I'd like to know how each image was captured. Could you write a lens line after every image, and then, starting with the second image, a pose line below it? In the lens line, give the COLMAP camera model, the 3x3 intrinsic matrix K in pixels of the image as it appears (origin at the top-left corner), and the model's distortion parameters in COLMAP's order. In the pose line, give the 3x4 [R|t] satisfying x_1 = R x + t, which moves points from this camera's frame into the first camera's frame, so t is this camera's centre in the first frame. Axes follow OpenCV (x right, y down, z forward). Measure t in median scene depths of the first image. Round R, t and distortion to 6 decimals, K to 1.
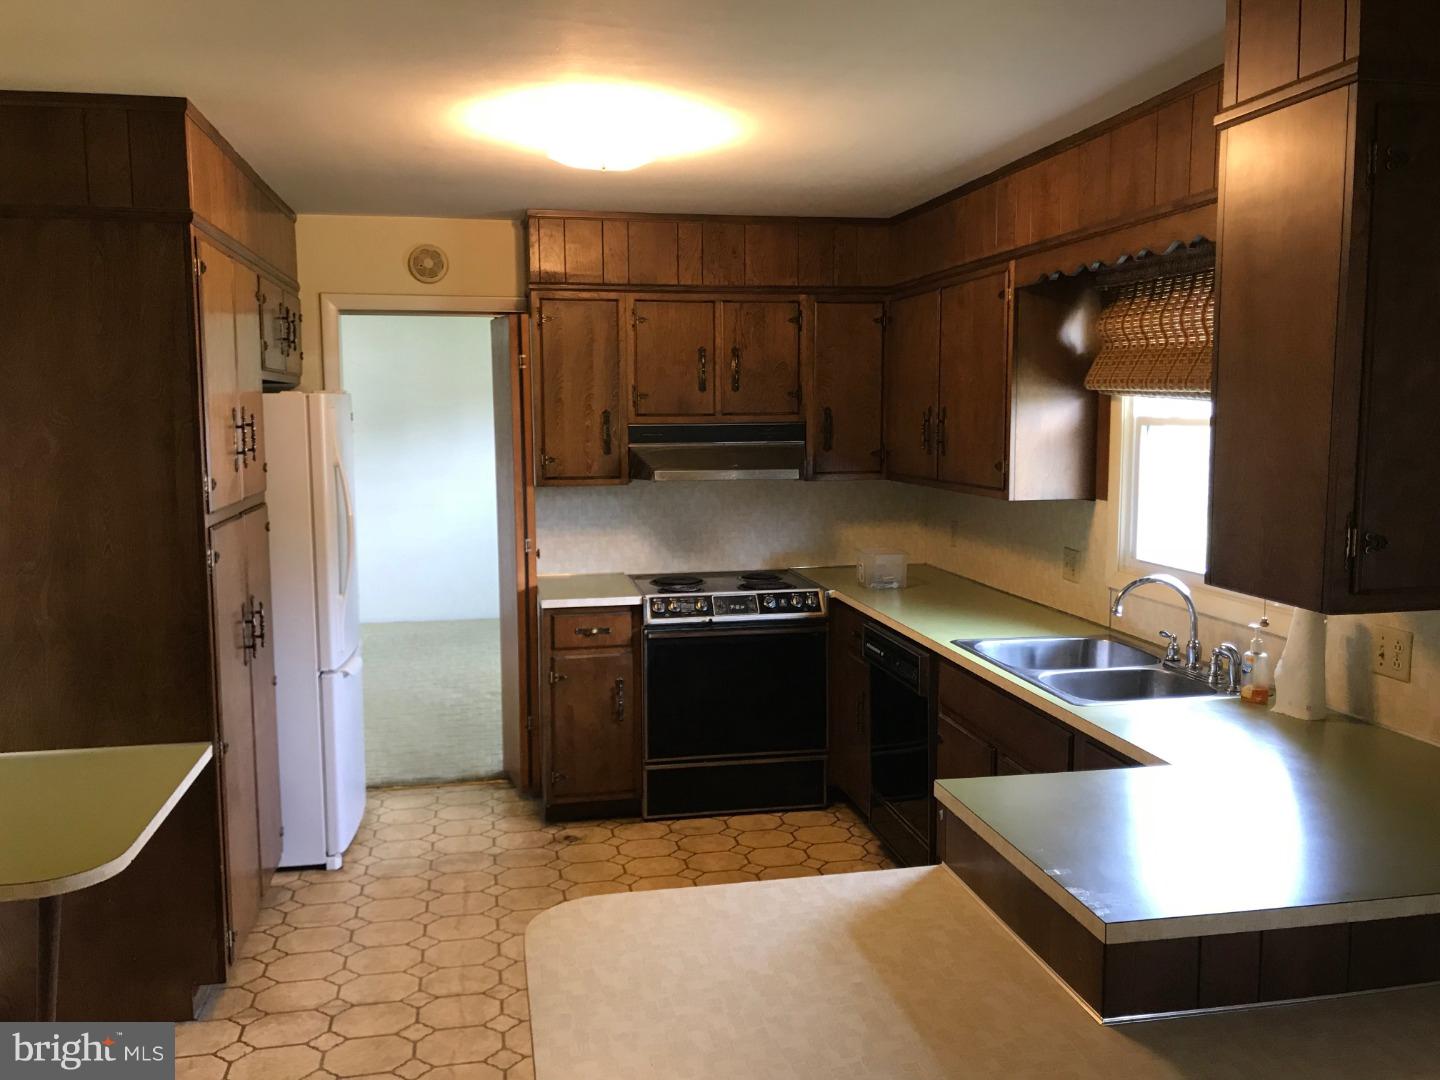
lens RADIAL K [[1179.0, 0, 721.2], [0, 1179.0, 541.1], [0, 0, 1]] dist [0.010756, -0.018043]
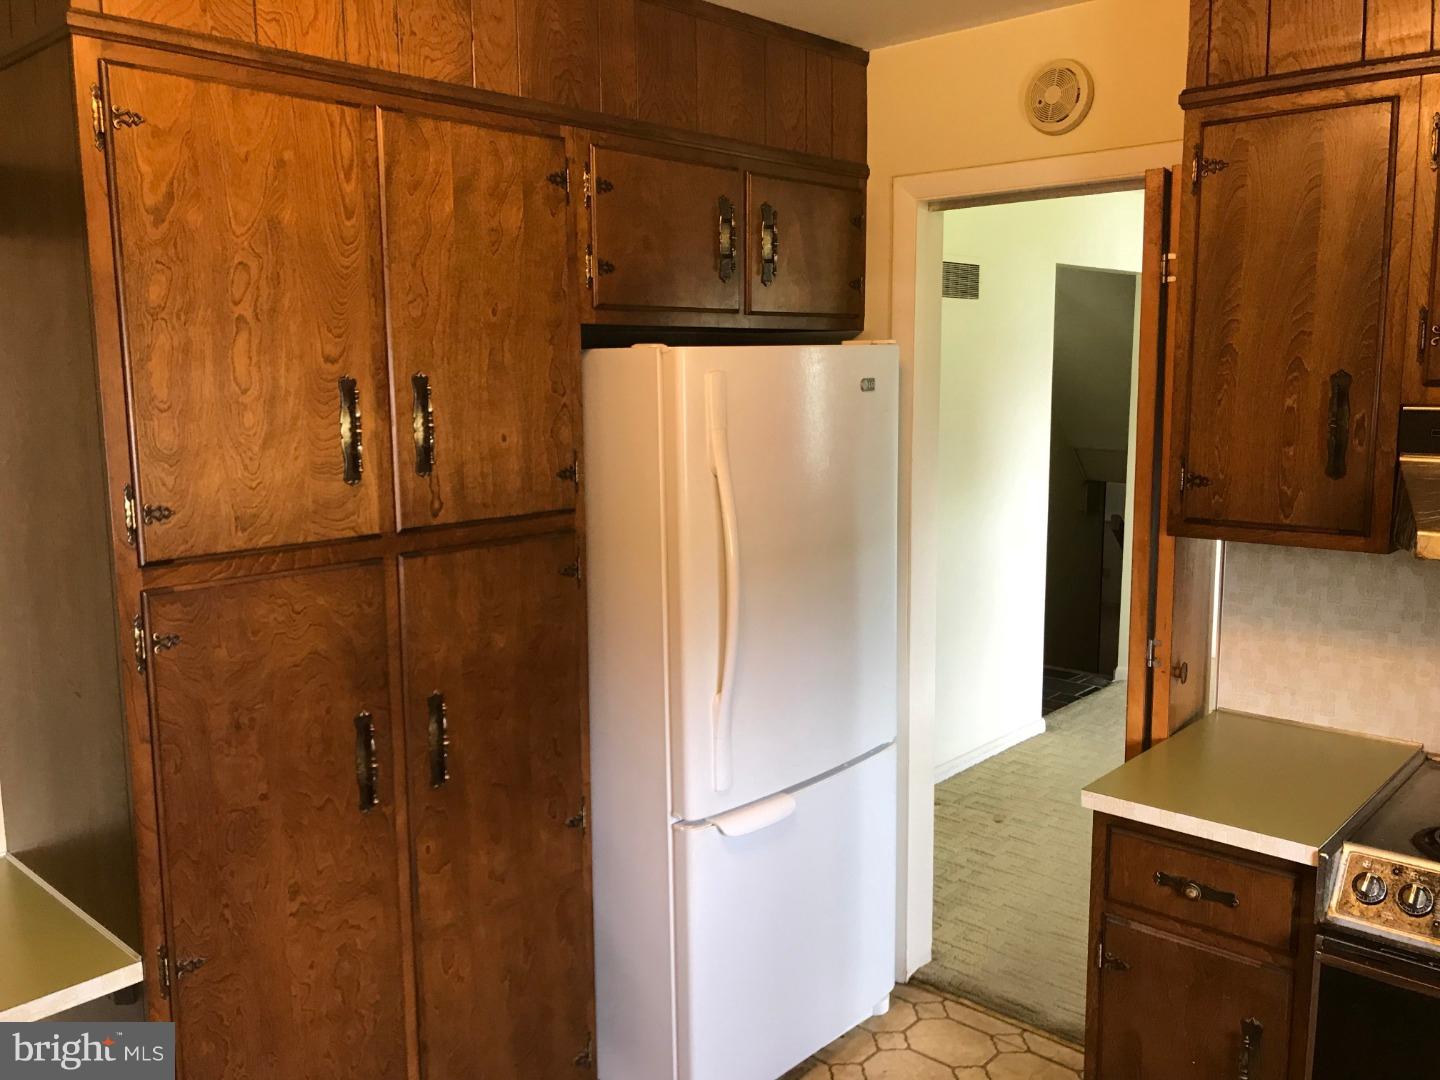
lens RADIAL K [[1179.0, 0, 715.0], [0, 1179.0, 528.8], [0, 0, 1]] dist [0.010756, -0.018043]
pose [[0.582820, 0.107773, -0.805422, 0.116500], [-0.081678, 0.993916, 0.073891, -0.068821], [0.808486, 0.022720, 0.588077, 0.578280]]
